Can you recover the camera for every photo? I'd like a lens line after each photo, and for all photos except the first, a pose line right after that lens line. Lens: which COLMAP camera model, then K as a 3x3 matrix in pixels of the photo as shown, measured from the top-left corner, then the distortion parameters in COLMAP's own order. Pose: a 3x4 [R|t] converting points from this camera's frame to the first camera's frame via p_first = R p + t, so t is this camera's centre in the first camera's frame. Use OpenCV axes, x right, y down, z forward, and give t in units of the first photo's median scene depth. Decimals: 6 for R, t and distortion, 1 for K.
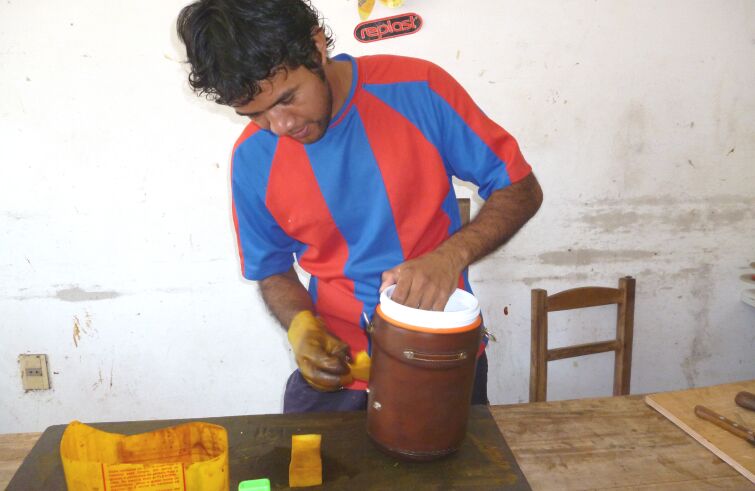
lens RADIAL K [[632.4, 0, 377.5], [0, 632.4, 245.5], [0, 0, 1]] dist [-0.008806, -0.011816]
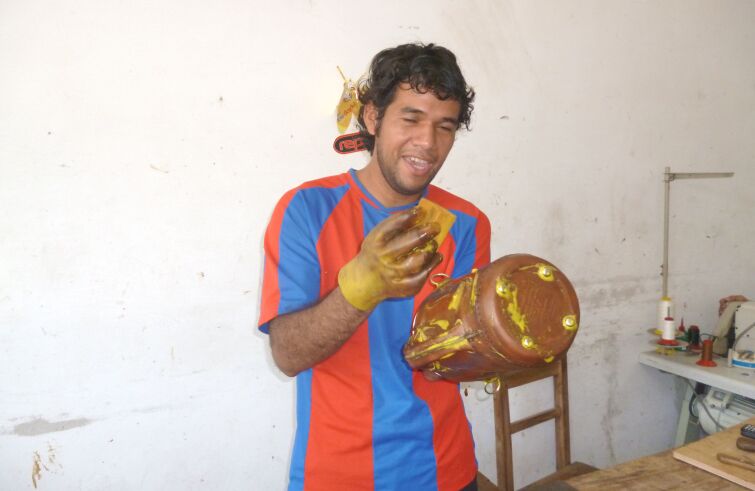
lens RADIAL K [[632.4, 0, 377.5], [0, 632.4, 245.5], [0, 0, 1]] dist [-0.008806, -0.011816]
pose [[0.948433, -0.037213, 0.314786, -0.285976], [0.076876, 0.990440, -0.114537, -0.035692], [-0.307515, 0.132830, 0.942227, -0.011807]]
